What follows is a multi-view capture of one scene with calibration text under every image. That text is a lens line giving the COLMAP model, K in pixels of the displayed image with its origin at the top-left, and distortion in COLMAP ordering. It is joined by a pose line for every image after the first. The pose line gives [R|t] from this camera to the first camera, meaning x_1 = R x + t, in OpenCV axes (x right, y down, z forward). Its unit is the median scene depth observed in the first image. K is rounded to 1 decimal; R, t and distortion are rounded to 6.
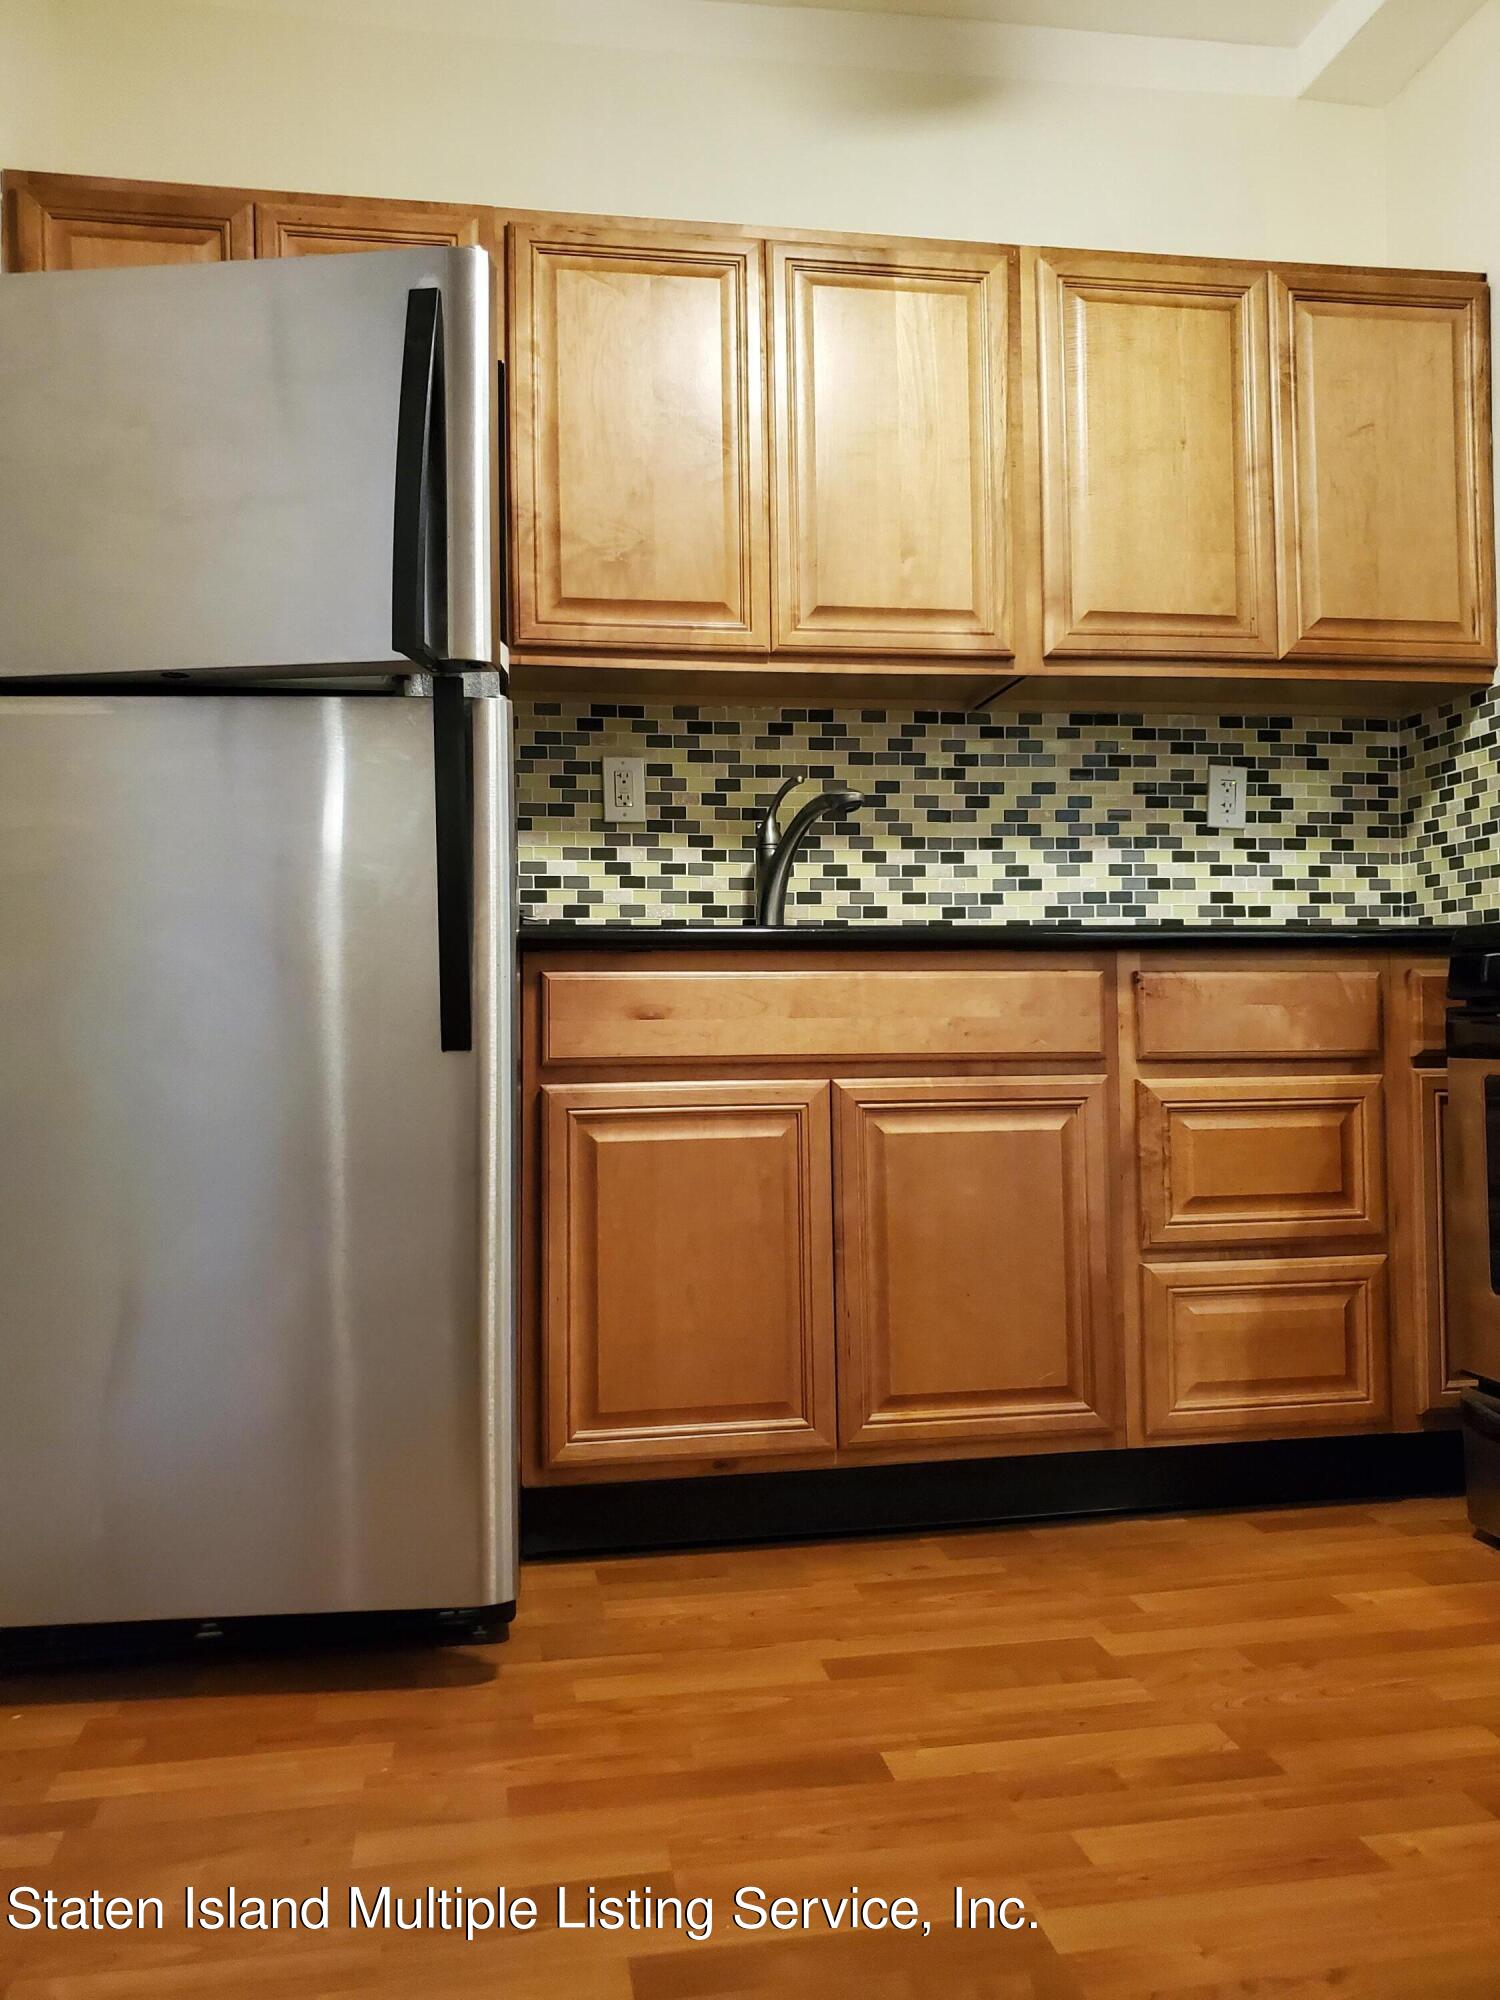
lens RADIAL K [[1543.3, 0, 727.5], [0, 1543.3, 995.0], [0, 0, 1]] dist [-0.008848, 0.010583]
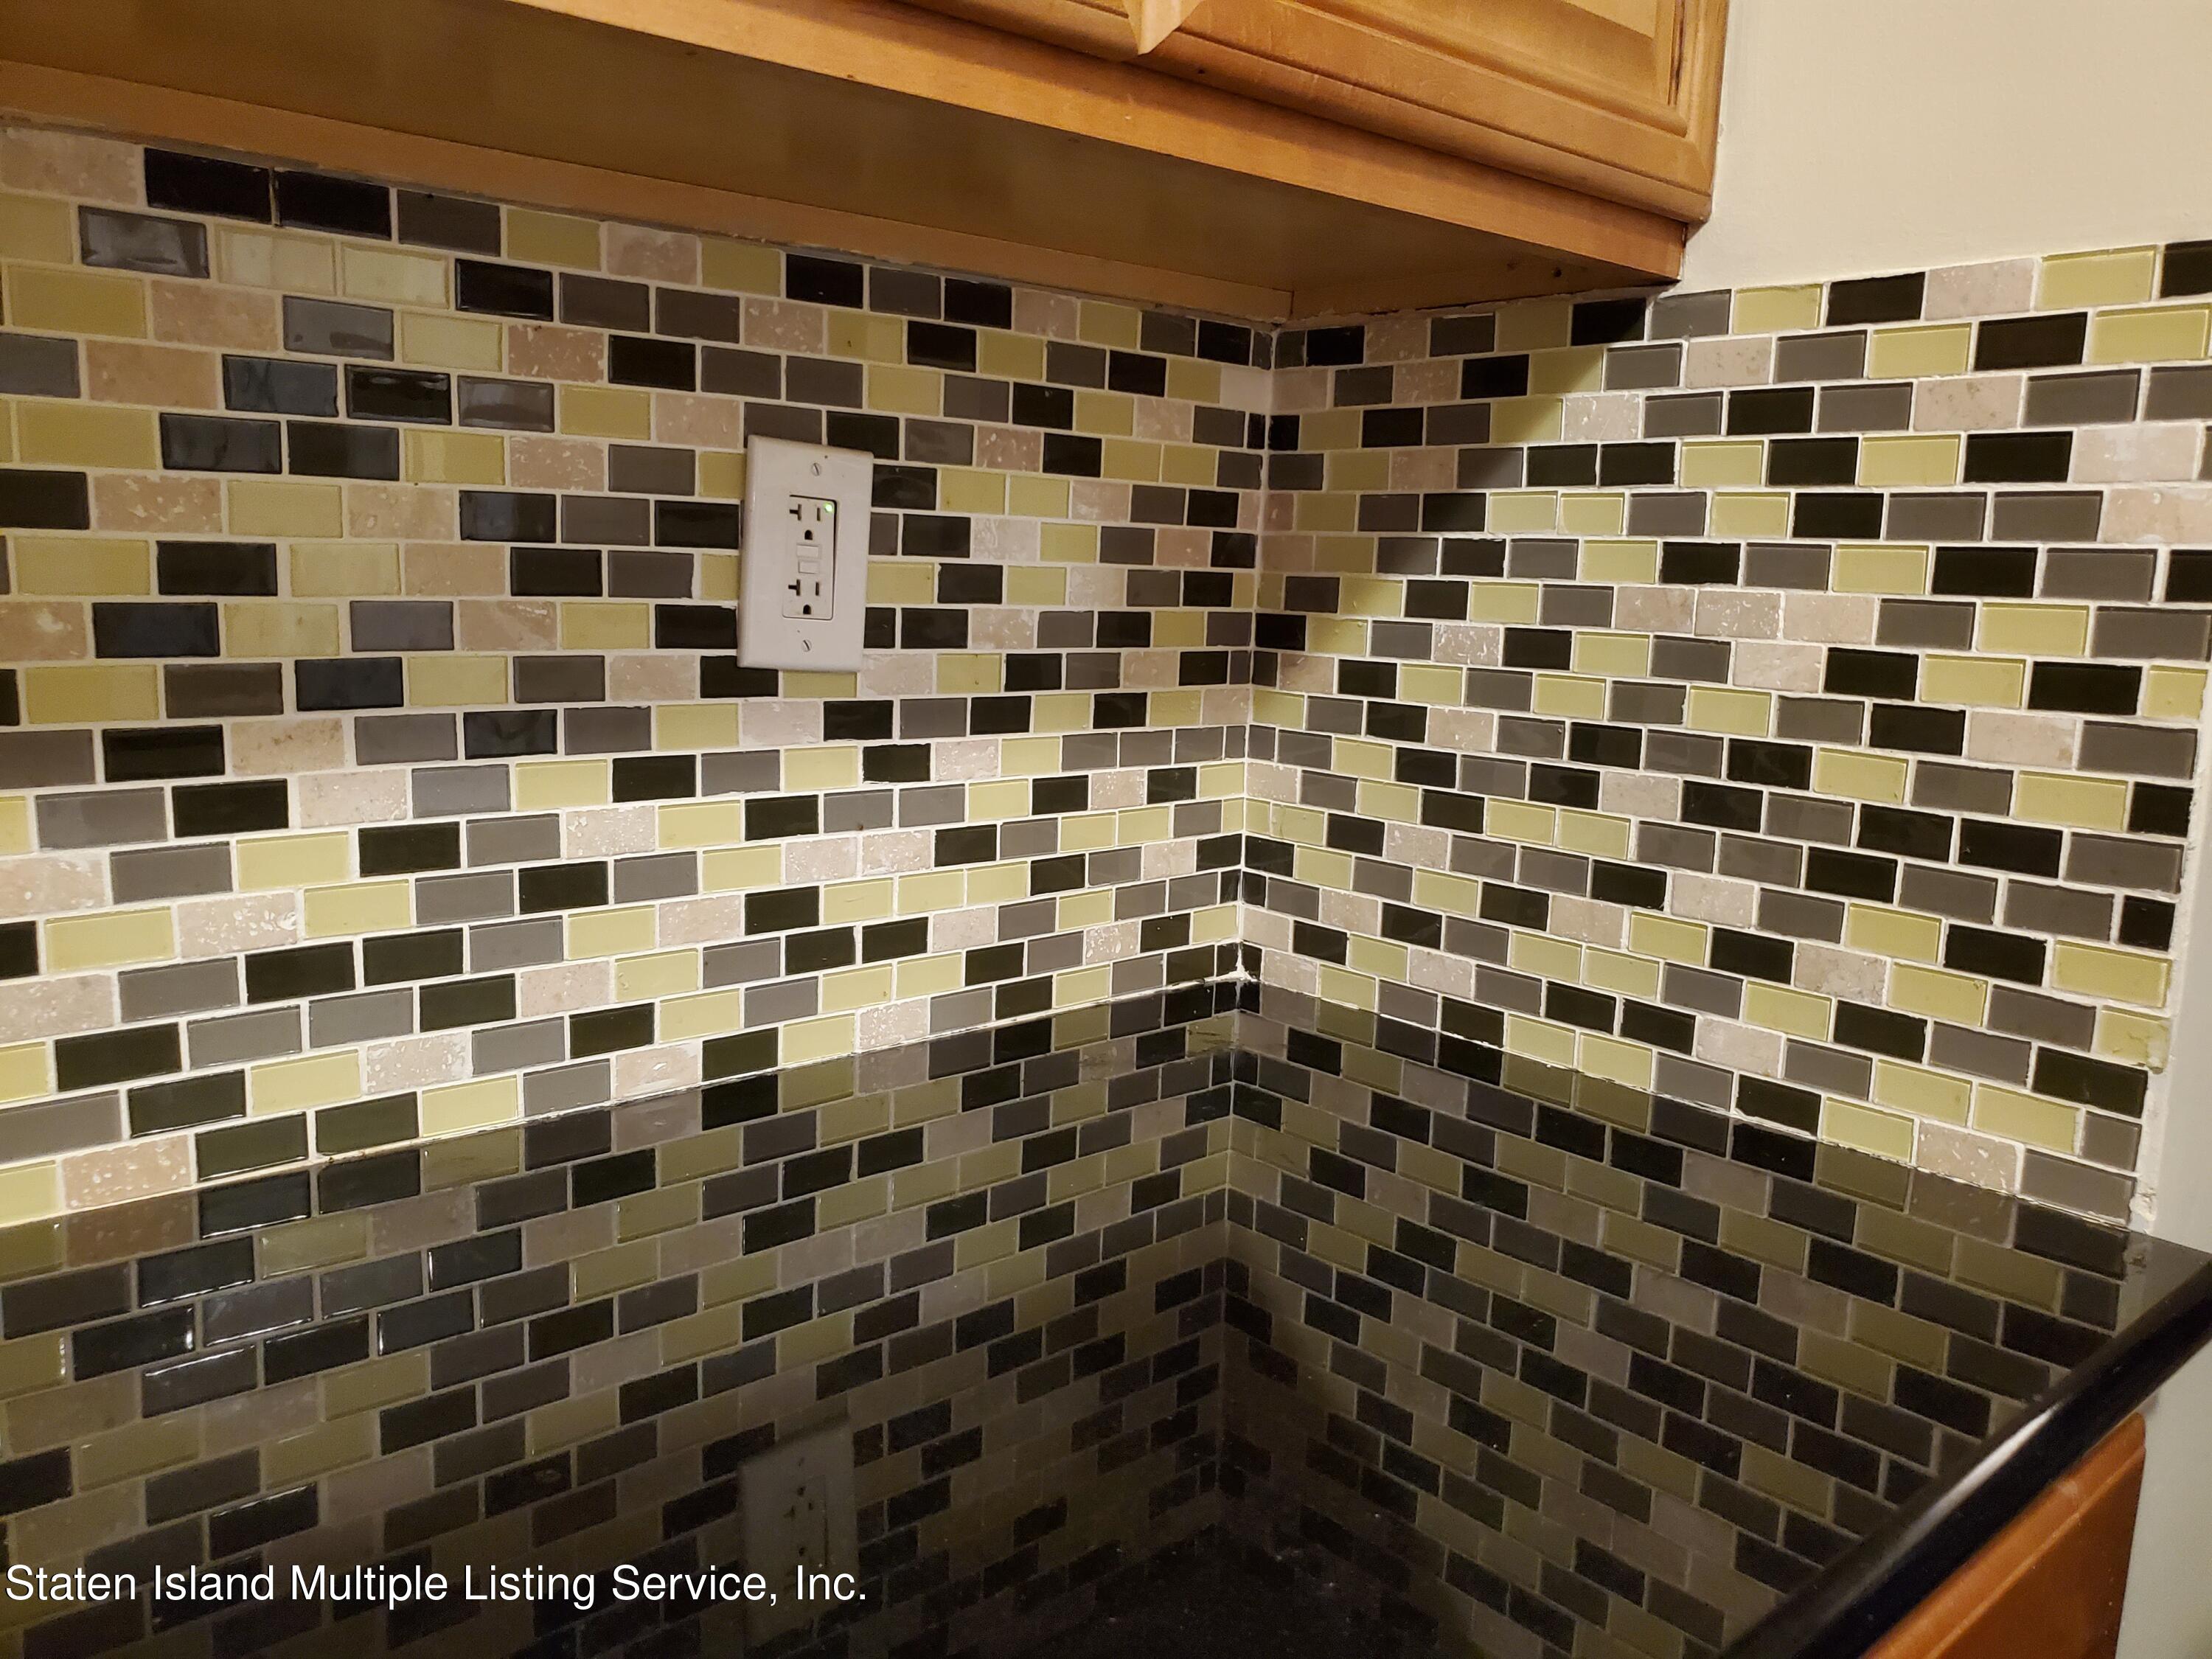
lens RADIAL K [[1706.9, 0, 1083.2], [0, 1706.9, 839.6], [0, 0, 1]] dist [-0.008848, 0.010583]
pose [[0.827302, -0.057140, 0.558844, 0.192866], [-0.049475, 0.983536, 0.173806, -0.136522], [-0.559575, -0.171439, 0.810854, 0.724019]]
